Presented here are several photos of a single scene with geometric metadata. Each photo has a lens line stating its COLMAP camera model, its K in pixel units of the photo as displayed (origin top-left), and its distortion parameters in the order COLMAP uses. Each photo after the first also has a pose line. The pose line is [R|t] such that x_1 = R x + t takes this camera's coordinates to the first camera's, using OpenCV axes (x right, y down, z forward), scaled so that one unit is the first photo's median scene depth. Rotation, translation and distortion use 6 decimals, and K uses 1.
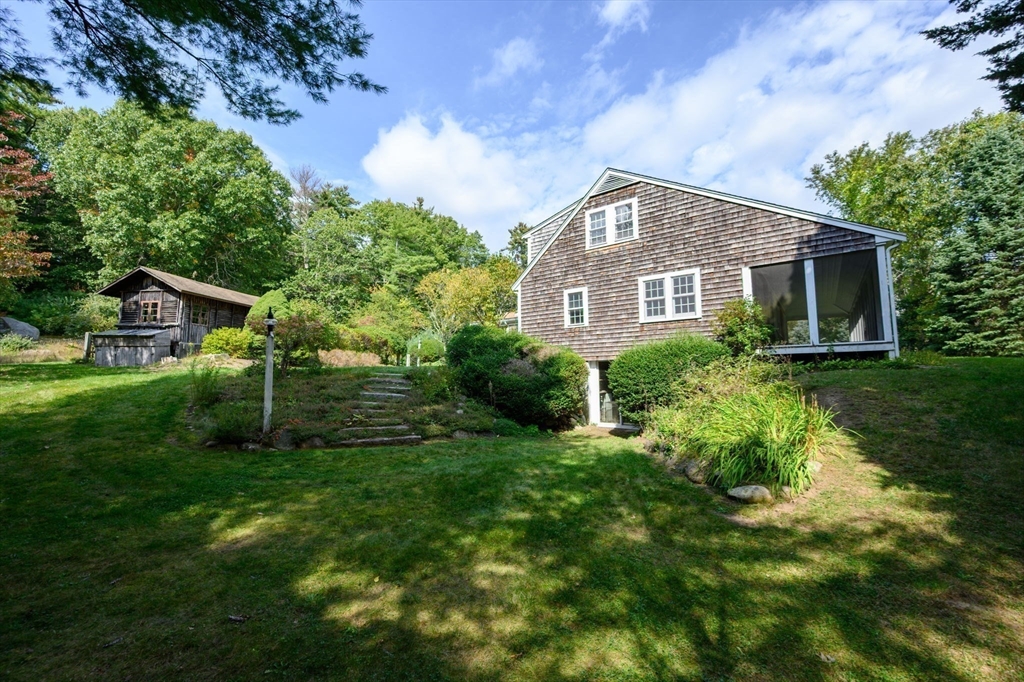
lens RADIAL K [[399.5, 0, 512.0], [0, 399.5, 341.0], [0, 0, 1]] dist [-0.001848, 0.000021]
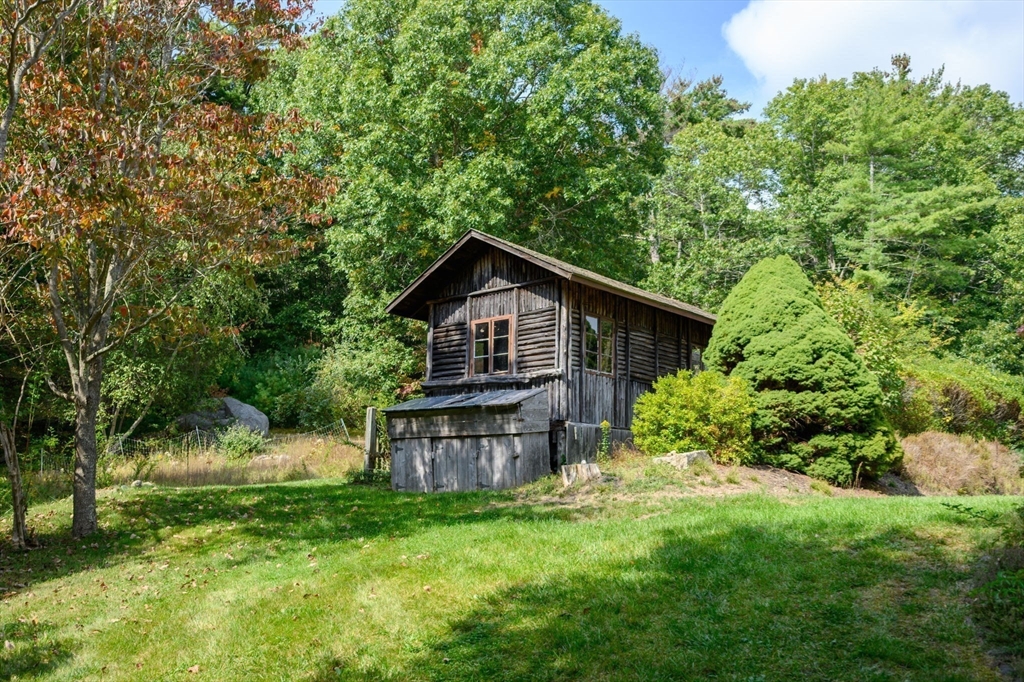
lens RADIAL K [[830.7, 0, 512.0], [0, 830.7, 341.0], [0, 0, 1]] dist [-0.001297, -0.001905]
pose [[0.846188, -0.094943, -0.524358, -0.306049], [0.041810, 0.992796, -0.112288, 0.008286], [0.531241, 0.073094, 0.844062, 0.218215]]
